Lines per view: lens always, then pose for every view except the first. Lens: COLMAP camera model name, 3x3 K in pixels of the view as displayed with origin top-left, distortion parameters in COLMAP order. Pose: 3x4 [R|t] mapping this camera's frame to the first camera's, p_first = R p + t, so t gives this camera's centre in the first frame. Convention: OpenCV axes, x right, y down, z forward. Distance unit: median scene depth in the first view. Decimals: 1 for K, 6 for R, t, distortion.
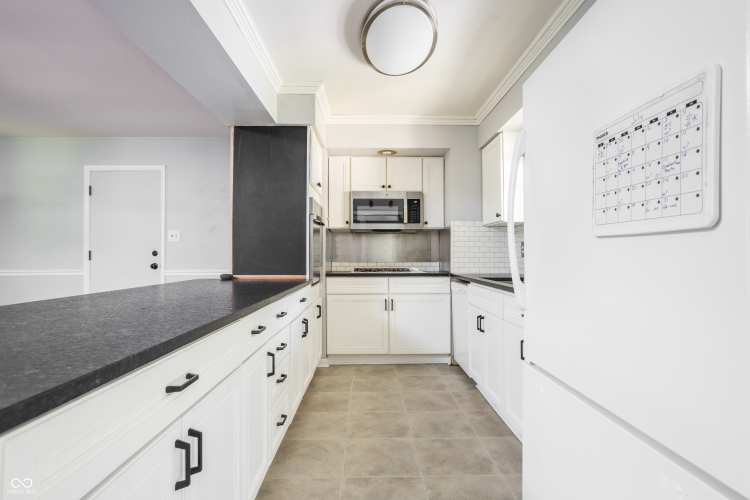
lens RADIAL K [[387.3, 0, 365.6], [0, 387.3, 234.2], [0, 0, 1]] dist [-0.013251, 0.000975]
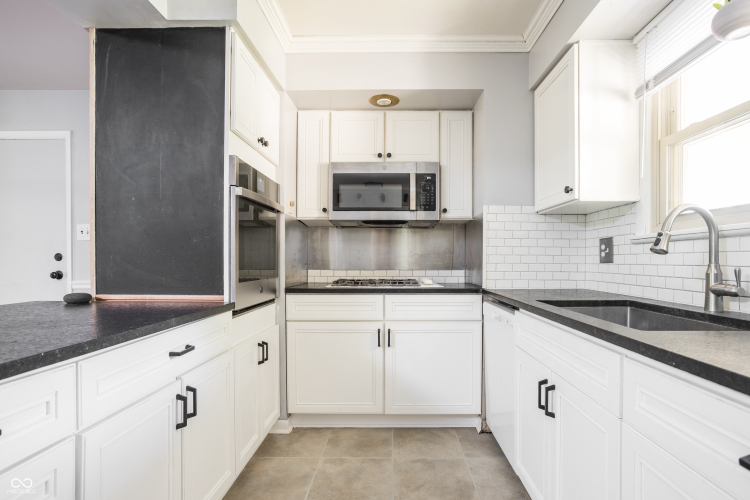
lens RADIAL K [[390.8, 0, 384.5], [0, 390.8, 252.5], [0, 0, 1]] dist [-0.013406, 0.000859]
pose [[0.999817, 0.000967, -0.019104, 0.071660], [-0.000295, 0.999382, 0.035152, 0.019757], [0.019126, -0.035140, 0.999199, 0.359244]]
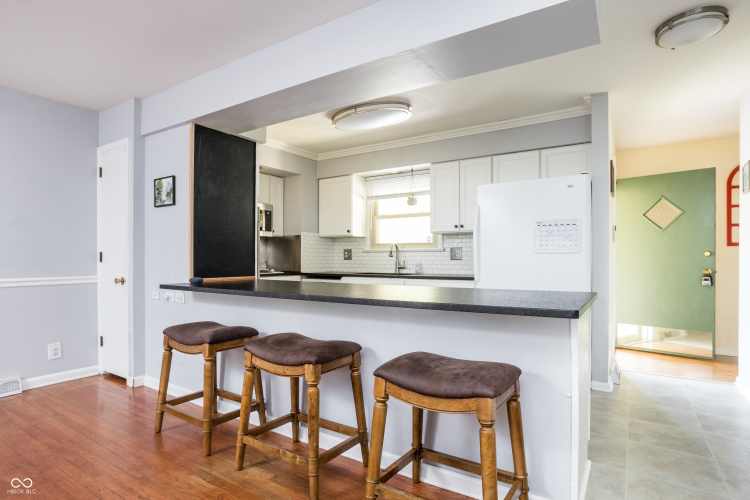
lens RADIAL K [[398.2, 0, 370.8], [0, 398.2, 246.2], [0, 0, 1]] dist [-0.049813, 0.028984]
pose [[0.560420, 0.026587, 0.827782, -0.740874], [-0.045390, 0.998968, -0.001355, 0.004519], [-0.826964, -0.036814, 0.561049, 0.066573]]
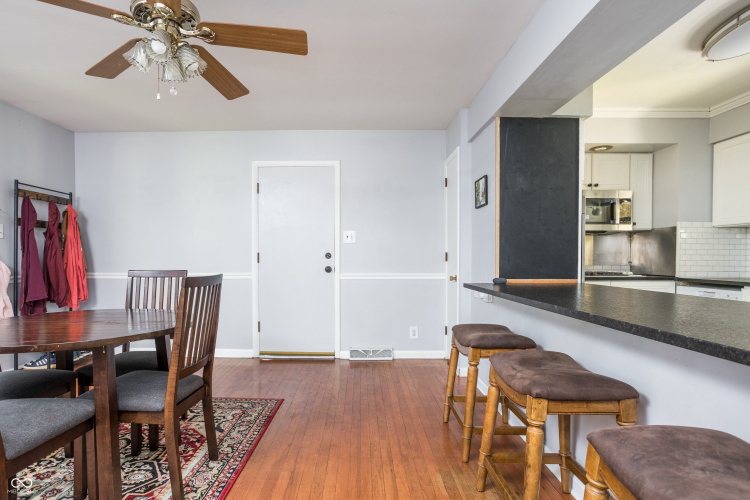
lens RADIAL K [[399.6, 0, 360.9], [0, 399.6, 260.8], [0, 0, 1]] dist [-0.033638, 0.022800]
pose [[0.999999, 0.001561, 0.000396, -0.549327], [-0.001582, 0.998113, 0.061383, 0.002438], [-0.000300, -0.061383, 0.998114, 0.034228]]
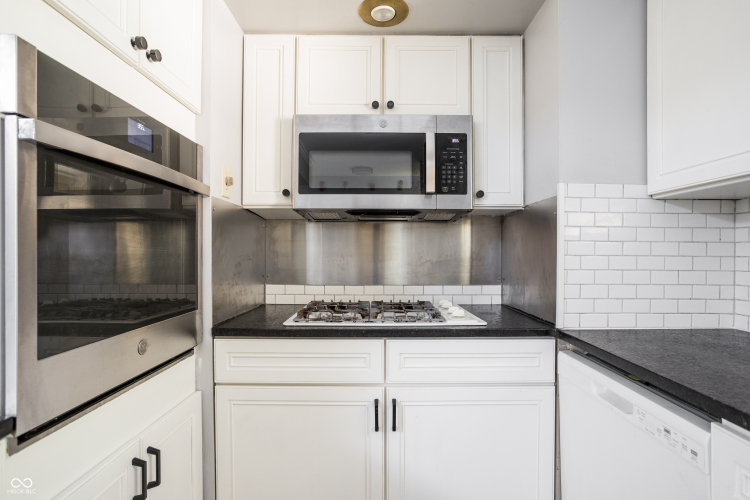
lens RADIAL K [[371.4, 0, 375.0], [0, 371.4, 250.0], [0, 0, 1]] dist [-0.019629, 0.000617]
pose [[0.999988, 0.001658, -0.004585, 0.050867], [-0.001414, 0.998609, 0.052713, 0.009634], [0.004666, -0.052706, 0.998599, 0.650015]]
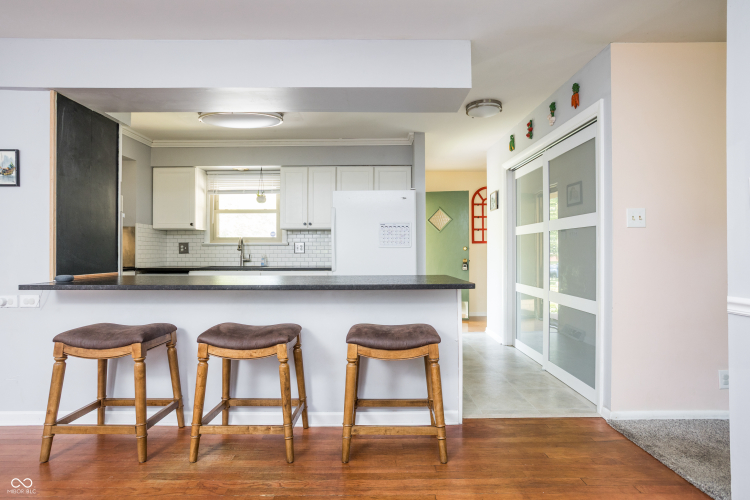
lens RADIAL K [[387.3, 0, 365.6], [0, 387.3, 234.2], [0, 0, 1]] dist [-0.013251, 0.000975]
pose [[0.027427, 0.046039, 0.998563, -0.925262], [-0.051274, 0.997689, -0.044590, 0.015802], [-0.998308, -0.049977, 0.029724, 0.266770]]
